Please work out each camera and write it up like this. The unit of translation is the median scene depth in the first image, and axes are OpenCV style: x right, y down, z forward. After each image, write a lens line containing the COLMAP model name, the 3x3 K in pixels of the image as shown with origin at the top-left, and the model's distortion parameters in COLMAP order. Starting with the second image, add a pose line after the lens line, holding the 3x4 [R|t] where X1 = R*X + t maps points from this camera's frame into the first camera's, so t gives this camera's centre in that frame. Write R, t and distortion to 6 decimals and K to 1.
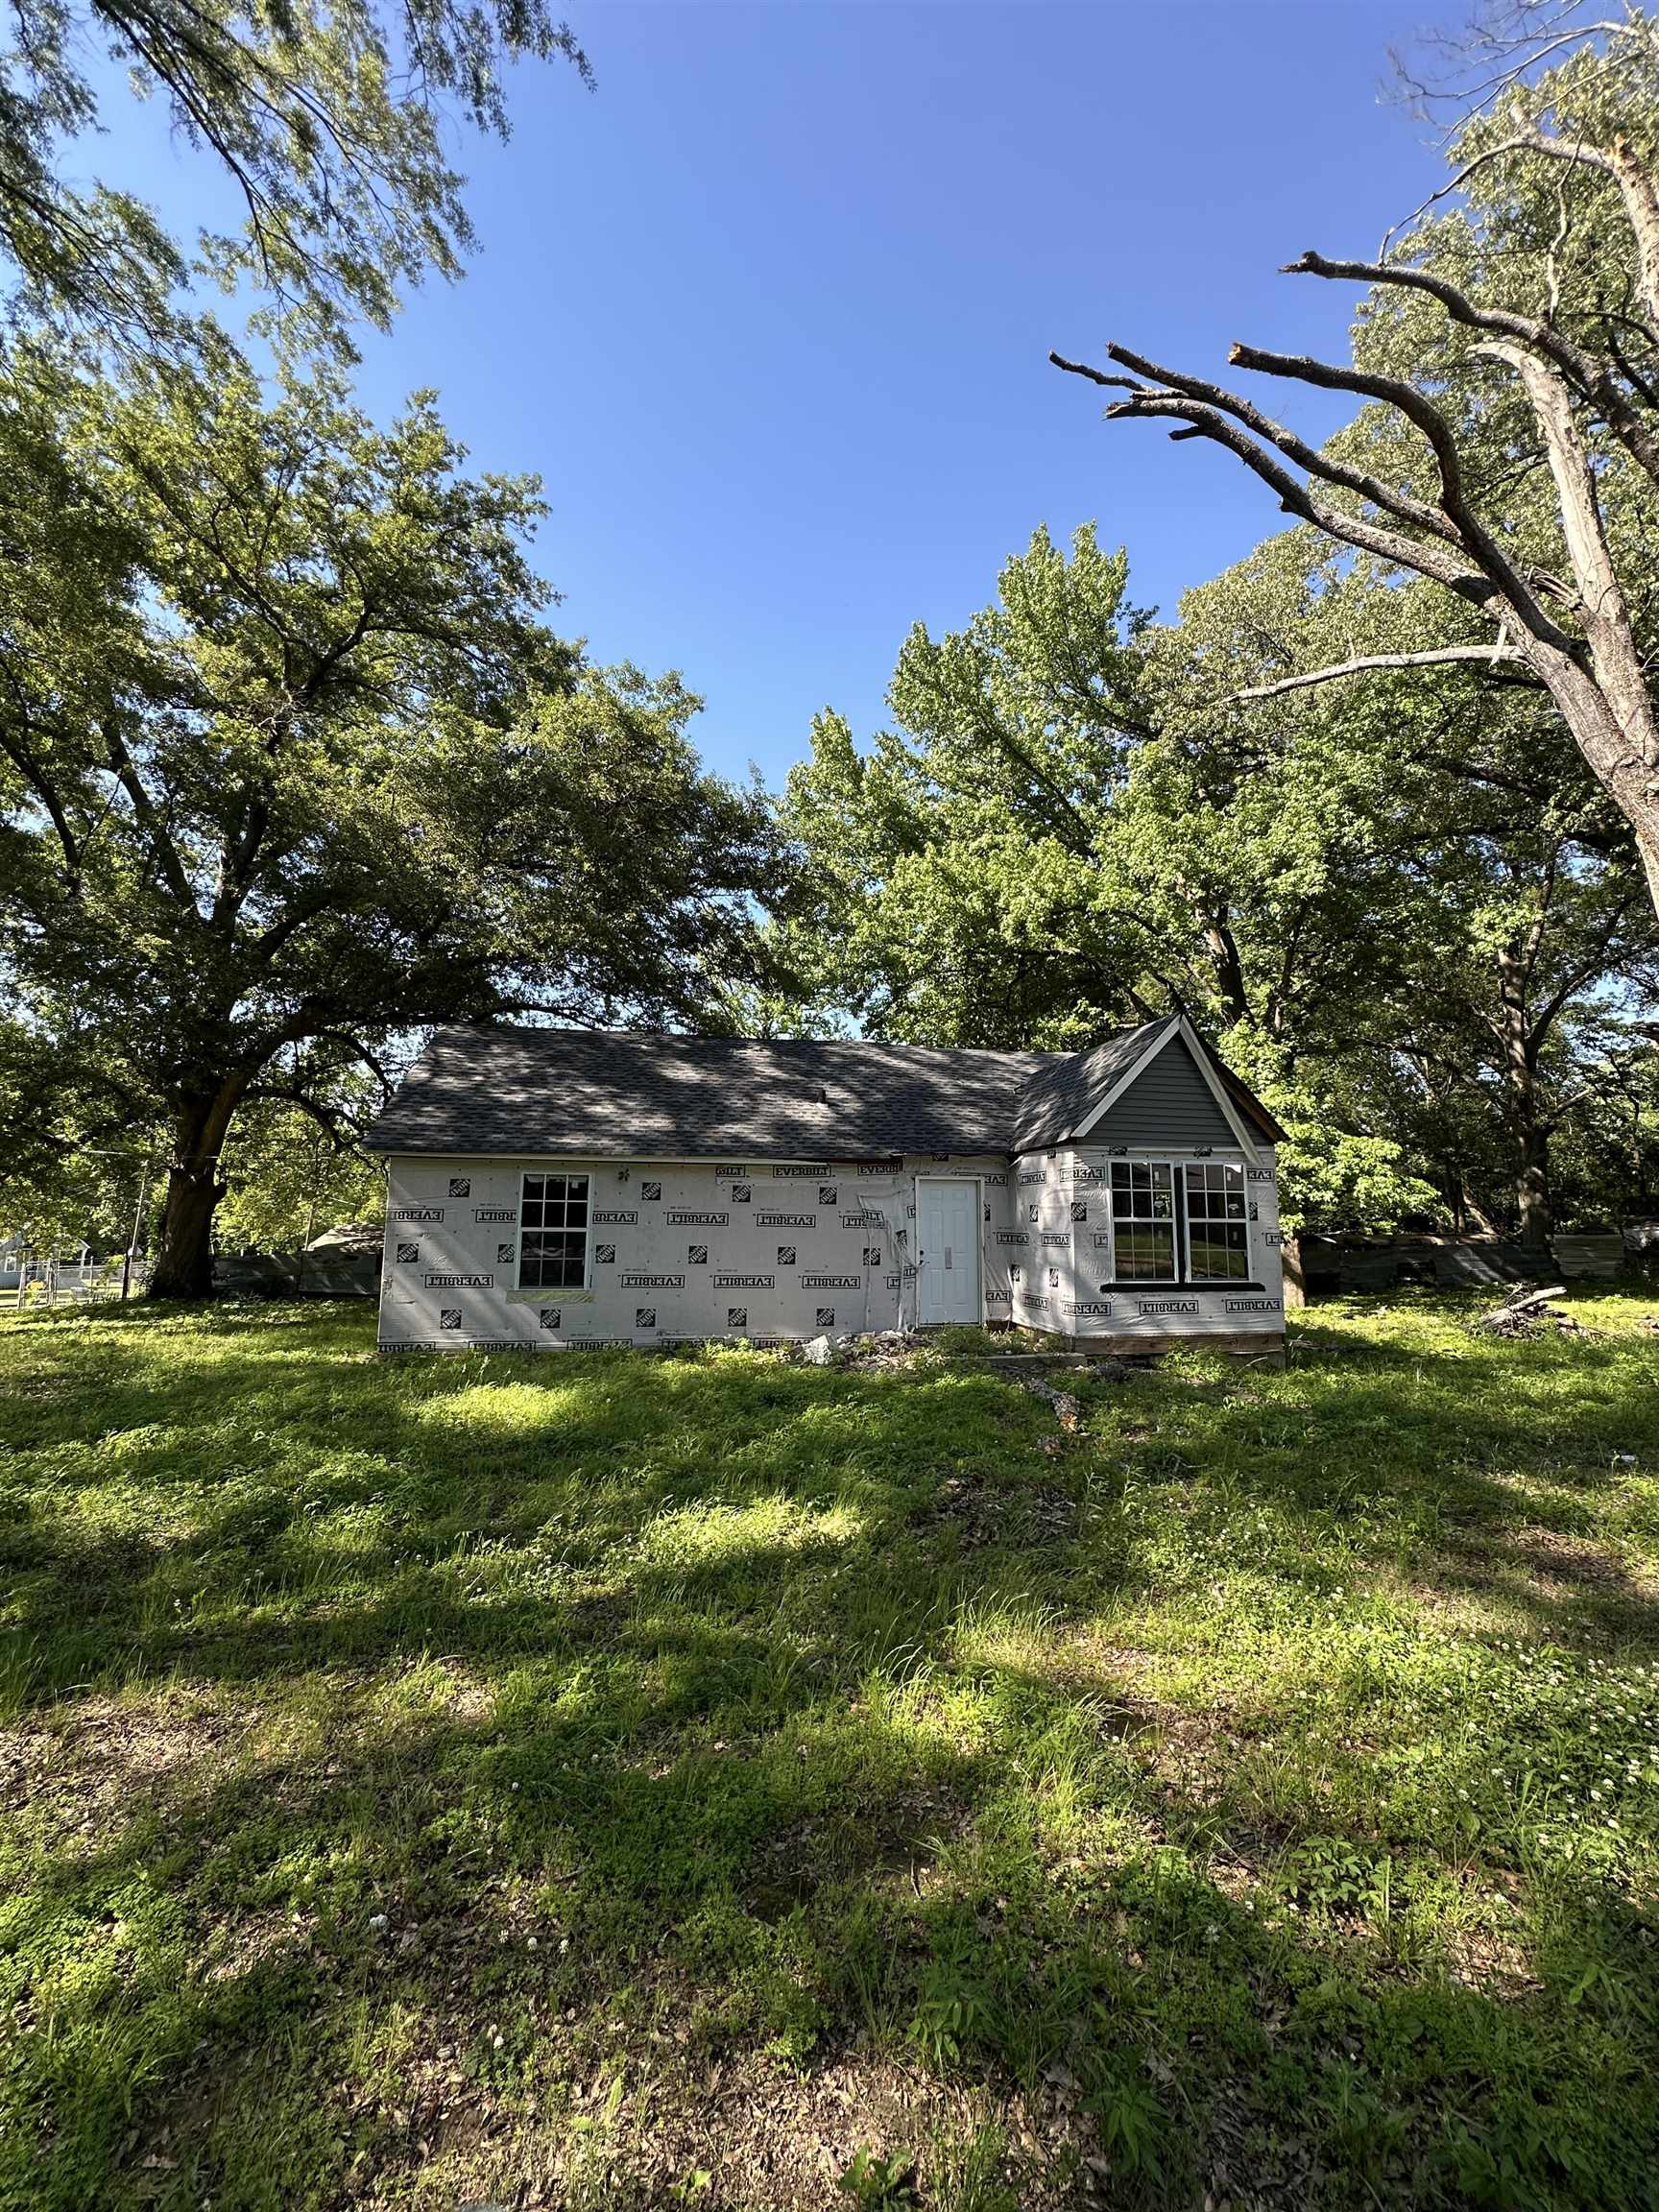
lens RADIAL K [[876.7, 0, 826.0], [0, 876.7, 1107.4], [0, 0, 1]] dist [-0.006192, 0.000980]
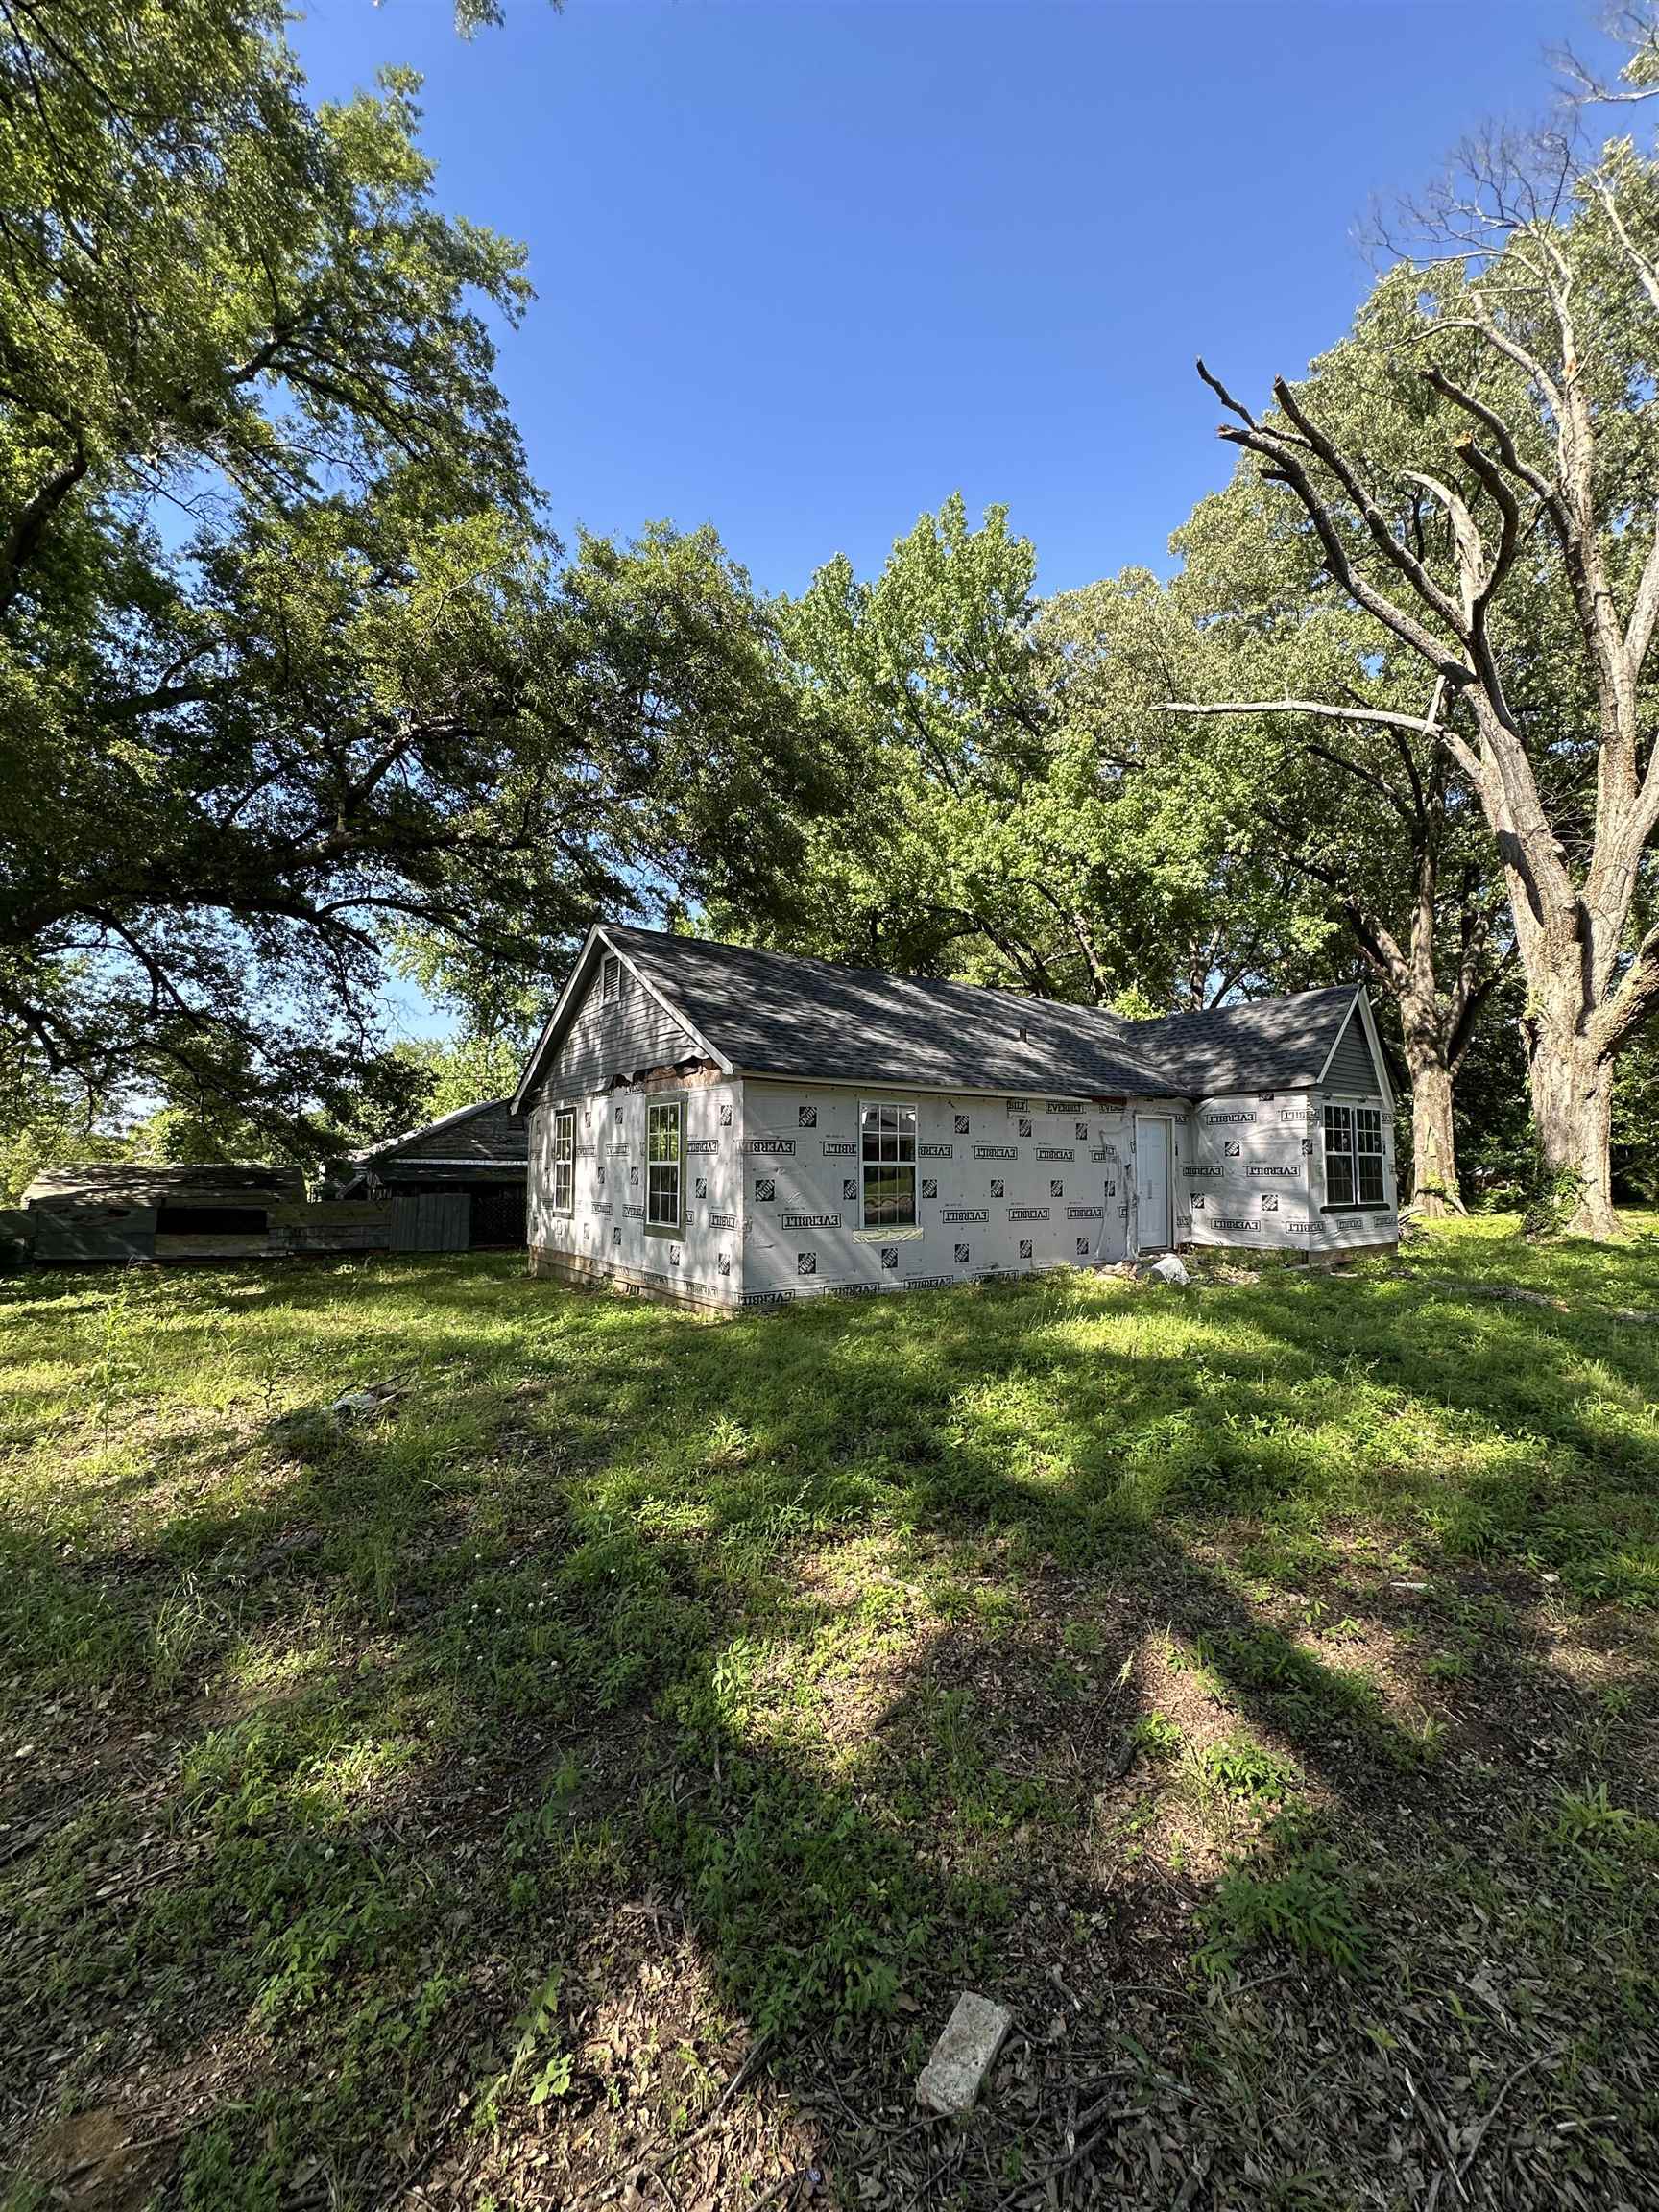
lens RADIAL K [[876.7, 0, 826.0], [0, 876.7, 1106.9], [0, 0, 1]] dist [-0.006192, 0.000980]
pose [[0.910327, 0.023361, 0.413230, -0.727457], [-0.048516, 0.997546, 0.050484, 0.034774], [-0.411037, -0.066005, 0.909226, 0.179790]]
